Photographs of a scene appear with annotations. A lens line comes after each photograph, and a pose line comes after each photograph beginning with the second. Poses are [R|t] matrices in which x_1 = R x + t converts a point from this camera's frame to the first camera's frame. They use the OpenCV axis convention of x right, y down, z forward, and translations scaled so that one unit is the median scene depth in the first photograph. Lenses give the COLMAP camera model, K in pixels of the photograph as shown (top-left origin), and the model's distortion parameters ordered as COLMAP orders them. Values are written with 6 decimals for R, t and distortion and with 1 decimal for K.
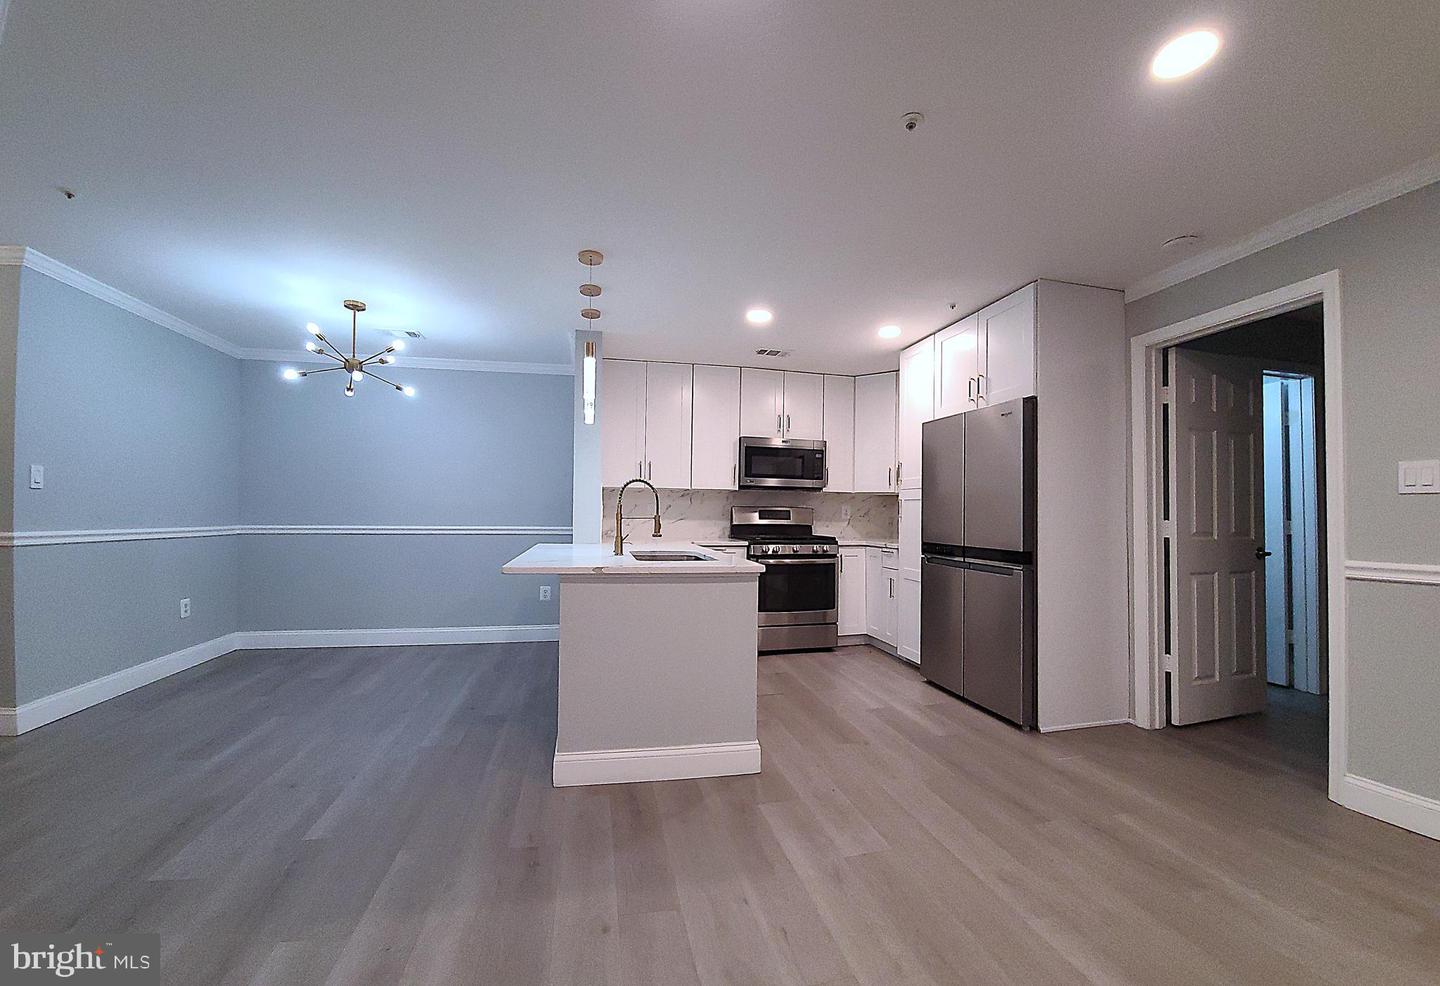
lens RADIAL K [[575.6, 0, 718.8], [0, 575.6, 502.1], [0, 0, 1]] dist [-0.001980, -0.000007]
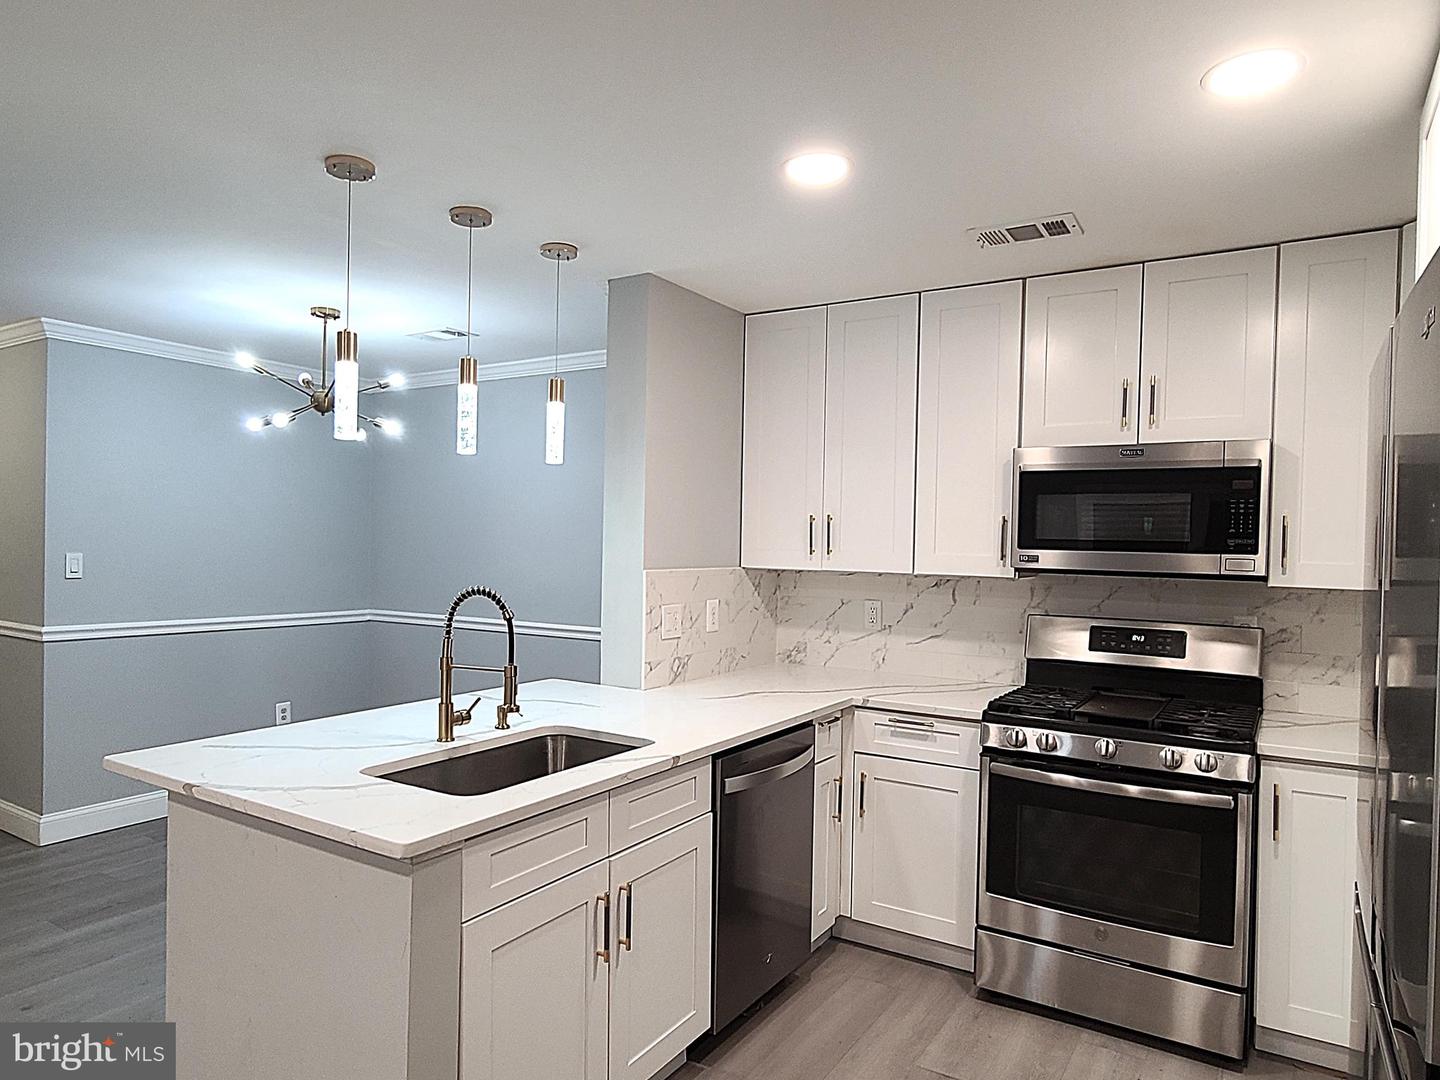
lens RADIAL K [[920.9, 0, 700.5], [0, 920.9, 536.4], [0, 0, 1]] dist [0.043549, 0.001201]
pose [[0.704245, -0.003297, -0.709949, 0.405467], [0.003848, 0.999992, -0.000826, -0.058833], [0.709946, -0.002150, 0.704253, 0.445127]]
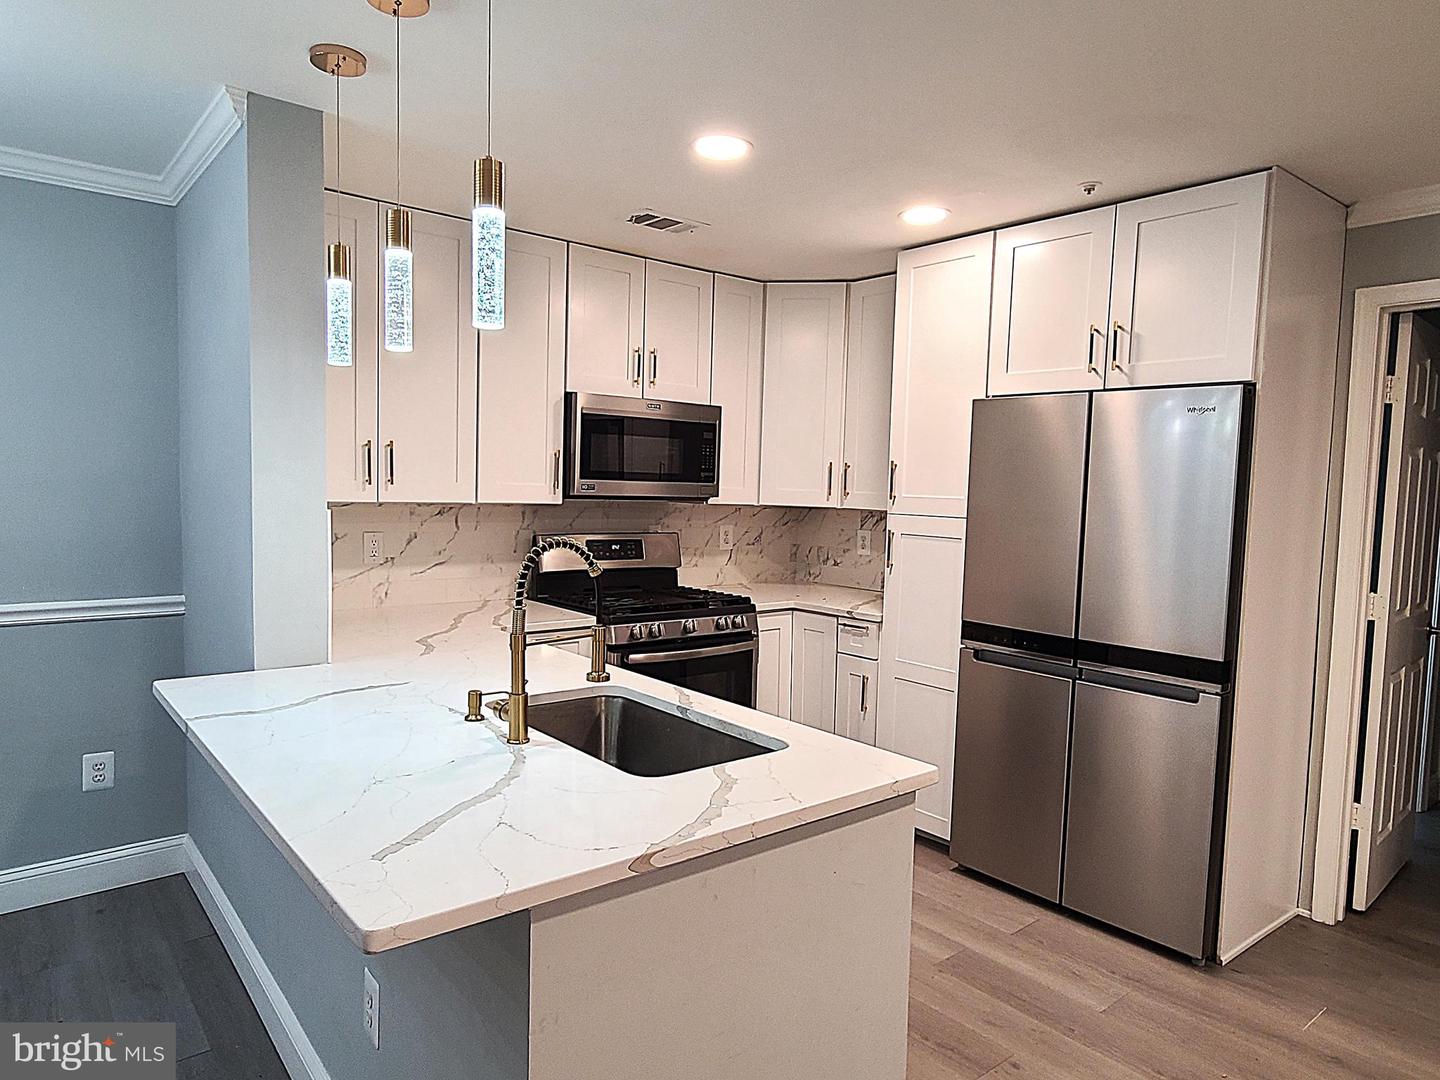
lens RADIAL K [[965.3, 0, 720.0], [0, 965.3, 540.0], [0, 0, 1]] dist [0.037731, -0.002003]
pose [[0.890933, -0.016157, 0.453848, -0.243660], [-0.025115, 0.996085, 0.084763, -0.071920], [-0.453440, -0.086917, 0.887039, 0.277340]]
